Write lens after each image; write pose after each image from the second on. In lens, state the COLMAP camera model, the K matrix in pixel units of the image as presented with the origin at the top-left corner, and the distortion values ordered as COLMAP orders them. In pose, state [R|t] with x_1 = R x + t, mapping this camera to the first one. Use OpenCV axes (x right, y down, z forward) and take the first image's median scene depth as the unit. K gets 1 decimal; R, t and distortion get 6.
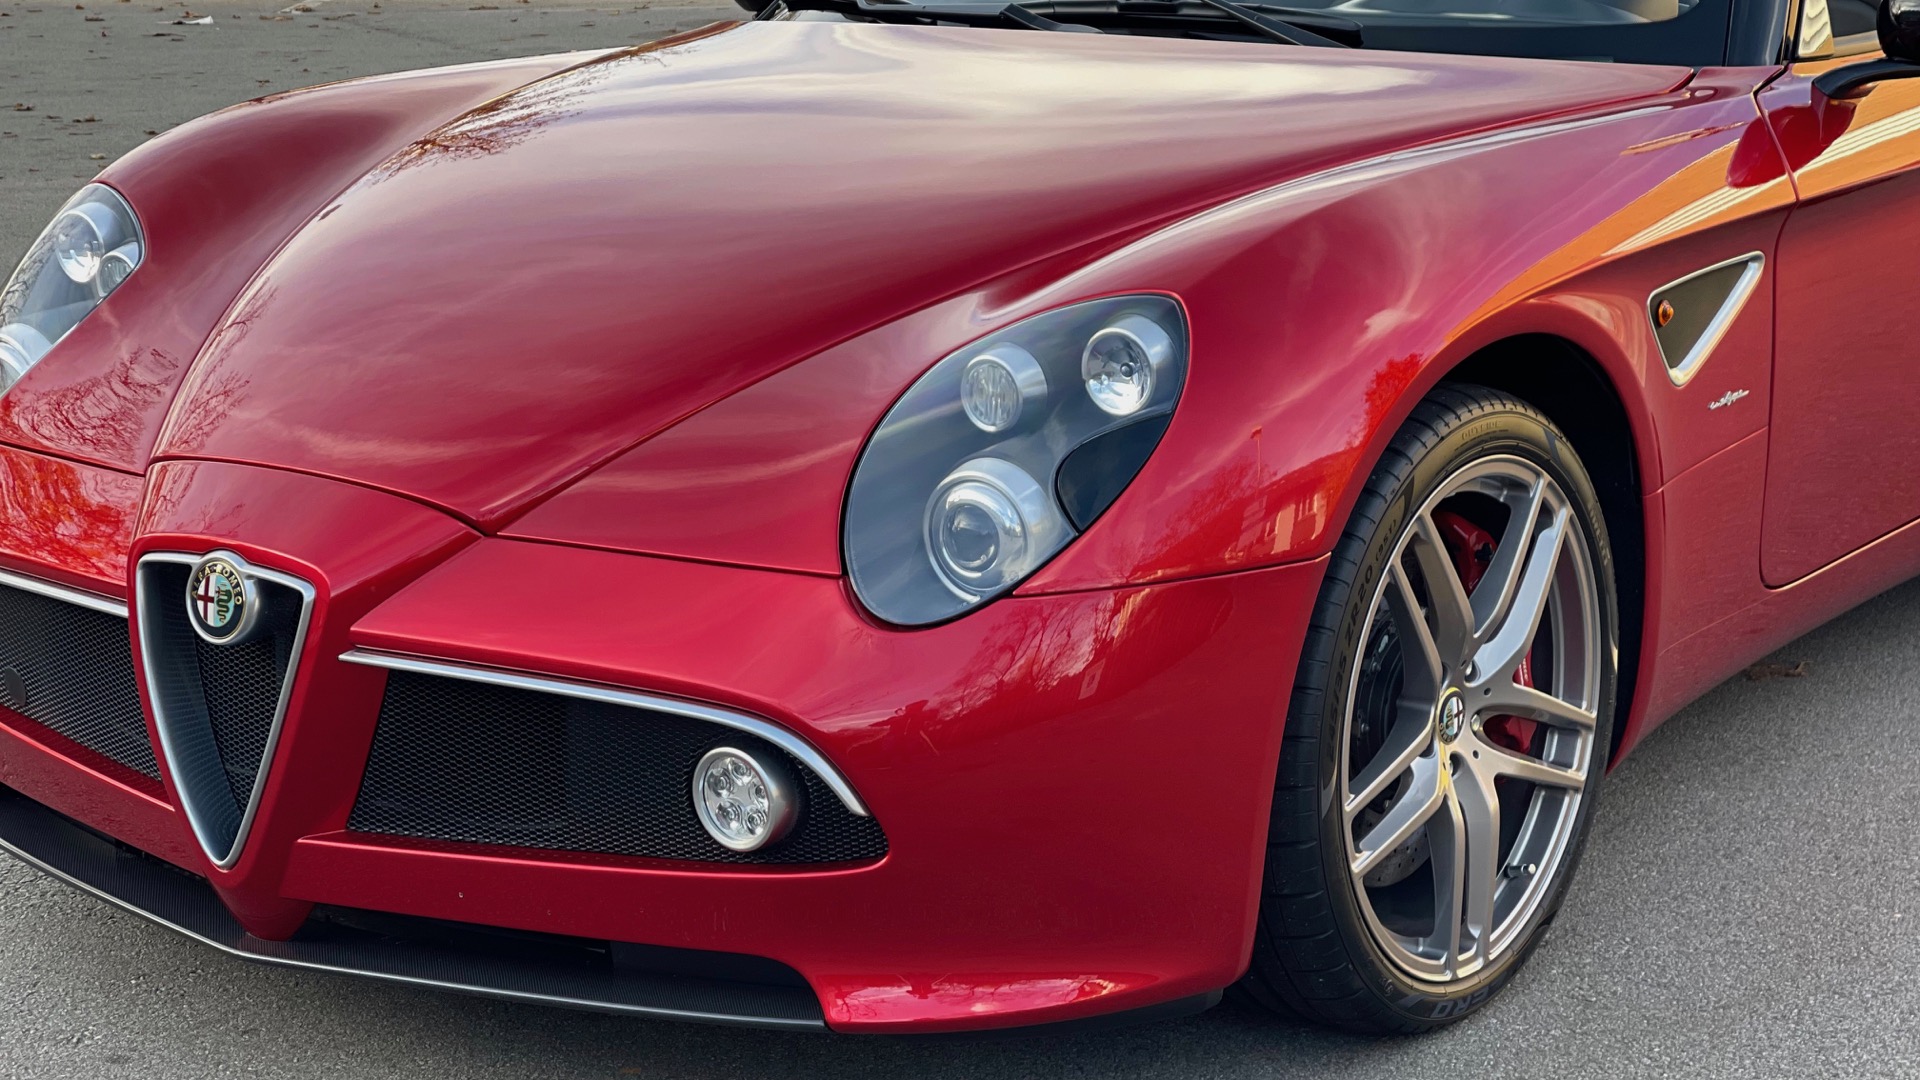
lens RADIAL K [[3597.4, 0, 957.4], [0, 3597.4, 590.3], [0, 0, 1]] dist [0.213442, 0.000000]
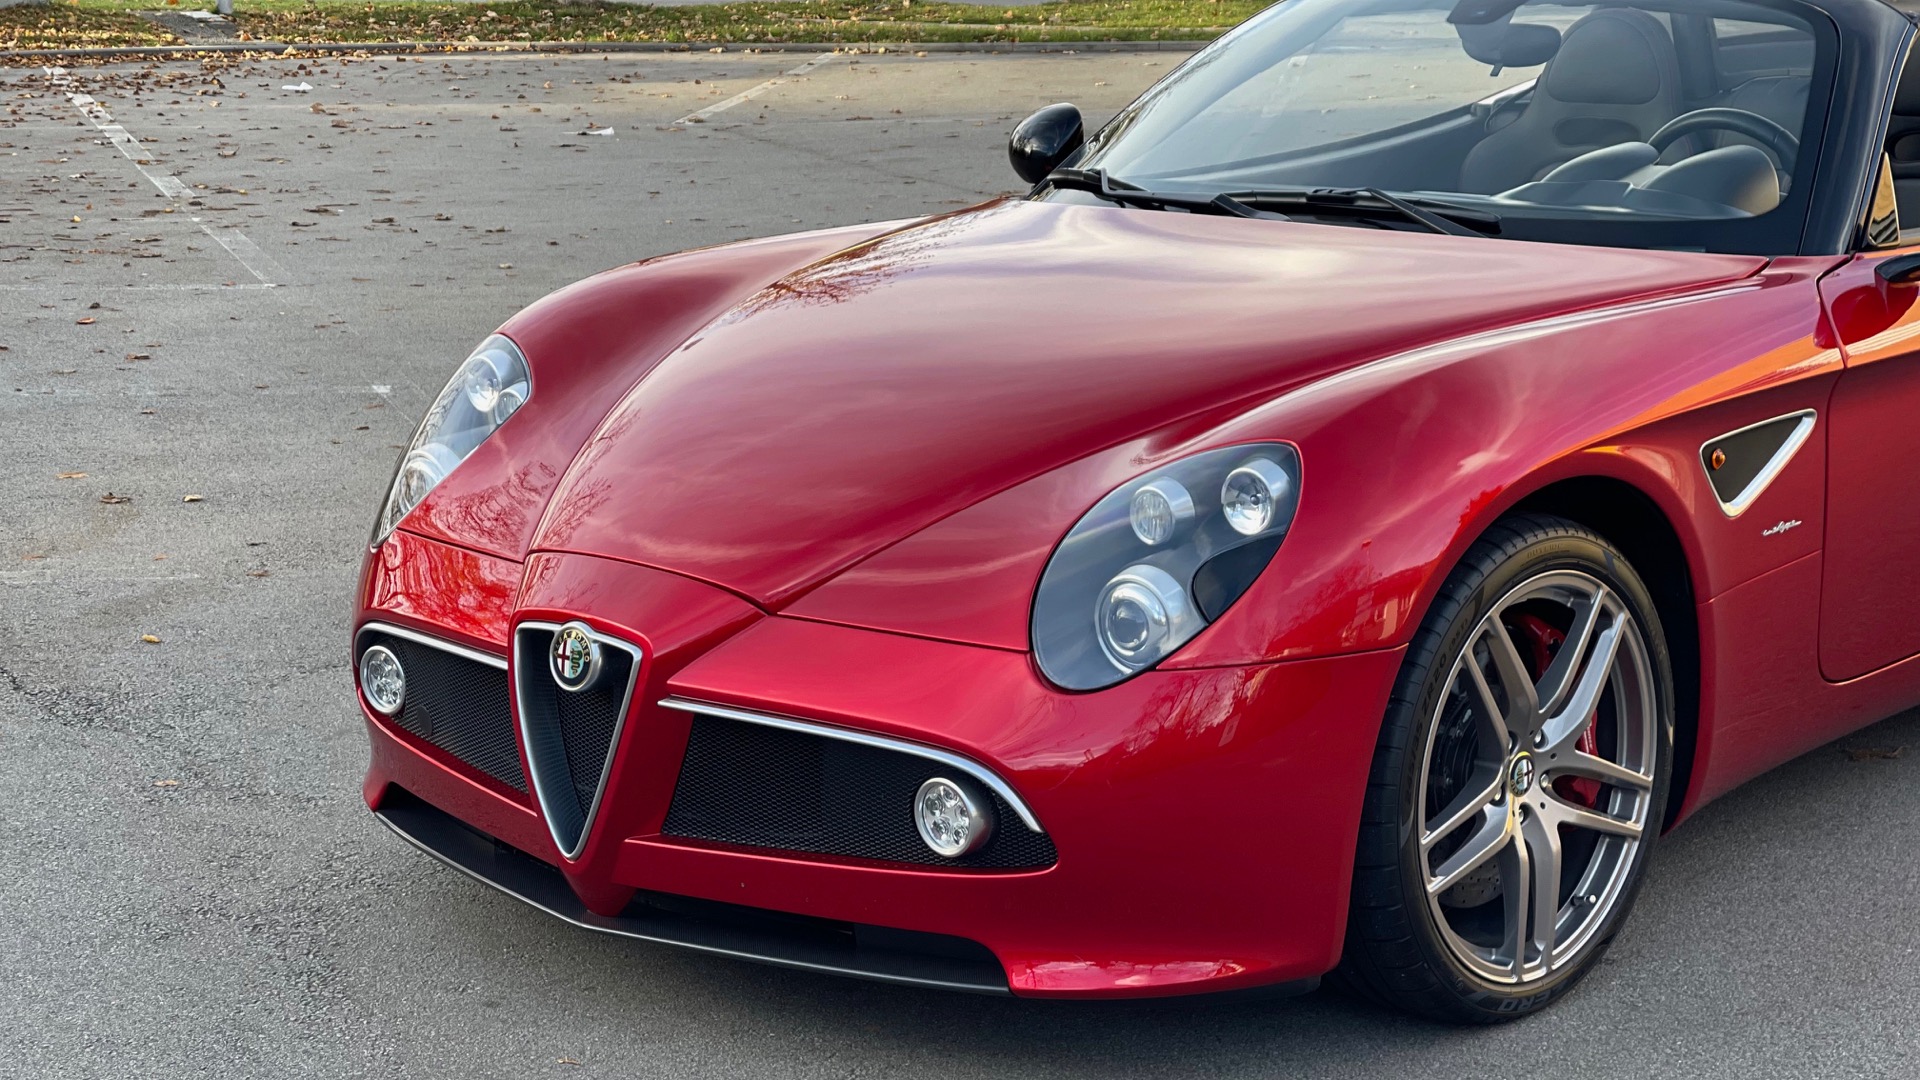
lens RADIAL K [[3597.4, 0, 960.2], [0, 3597.4, 546.6], [0, 0, 1]] dist [0.213442, 0.000000]
pose [[0.994275, 0.021546, -0.104660, 0.072177], [-0.025026, 0.999173, -0.032053, 0.000487], [0.103883, 0.034488, 0.993991, -0.290675]]
